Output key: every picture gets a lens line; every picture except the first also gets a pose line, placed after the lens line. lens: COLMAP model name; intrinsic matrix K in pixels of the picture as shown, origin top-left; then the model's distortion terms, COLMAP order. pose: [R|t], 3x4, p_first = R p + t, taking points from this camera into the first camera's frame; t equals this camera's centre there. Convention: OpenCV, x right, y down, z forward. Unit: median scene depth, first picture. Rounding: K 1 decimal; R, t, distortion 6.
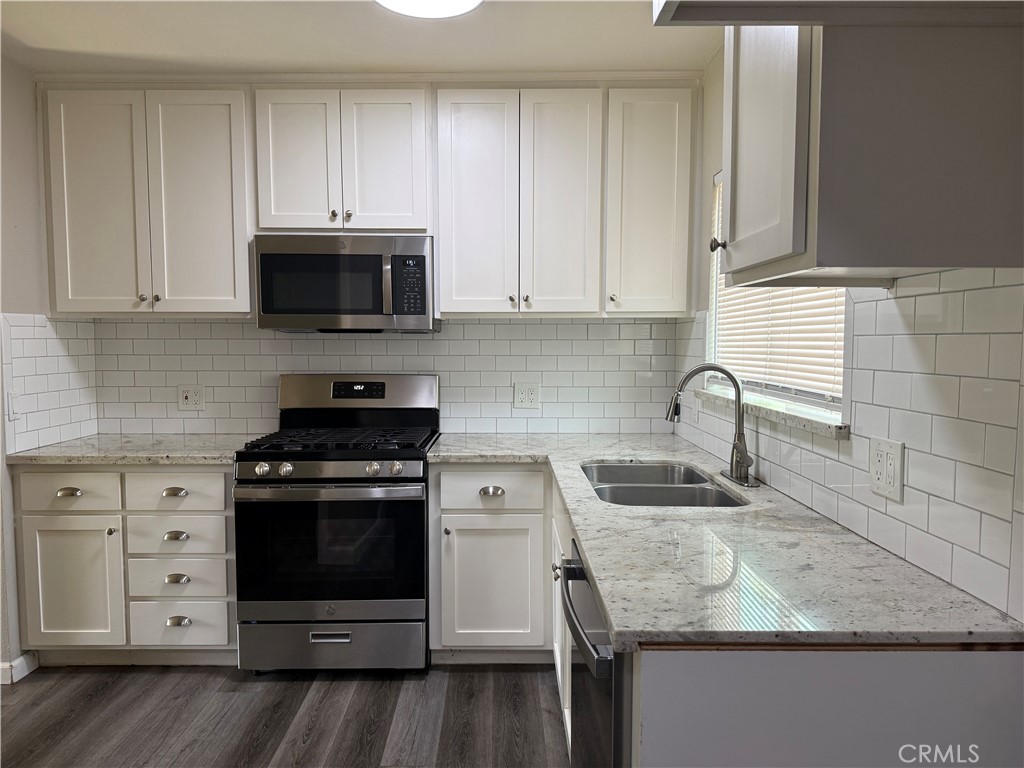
lens RADIAL K [[716.8, 0, 506.4], [0, 716.8, 384.1], [0, 0, 1]] dist [0.076261, -0.093023]
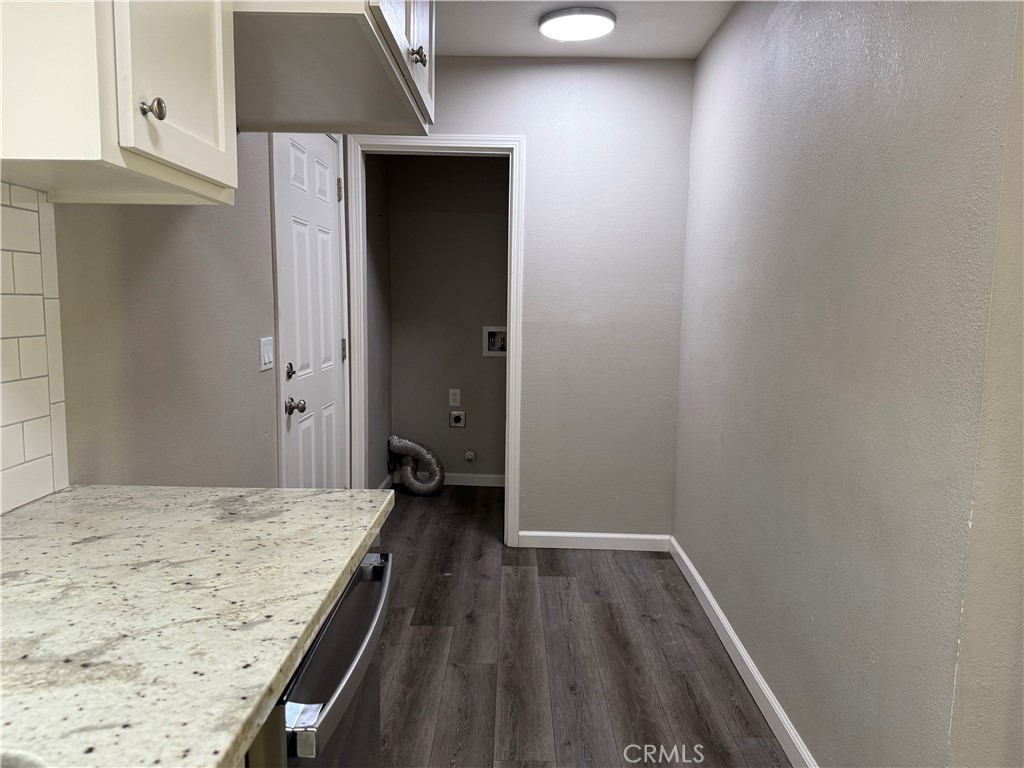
lens RADIAL K [[716.8, 0, 513.9], [0, 716.8, 391.2], [0, 0, 1]] dist [0.076261, -0.093023]
pose [[-0.999849, -0.015599, 0.007680, -0.029074], [-0.013902, 0.982506, 0.185713, -0.031941], [-0.010442, 0.185578, -0.982574, 0.867480]]
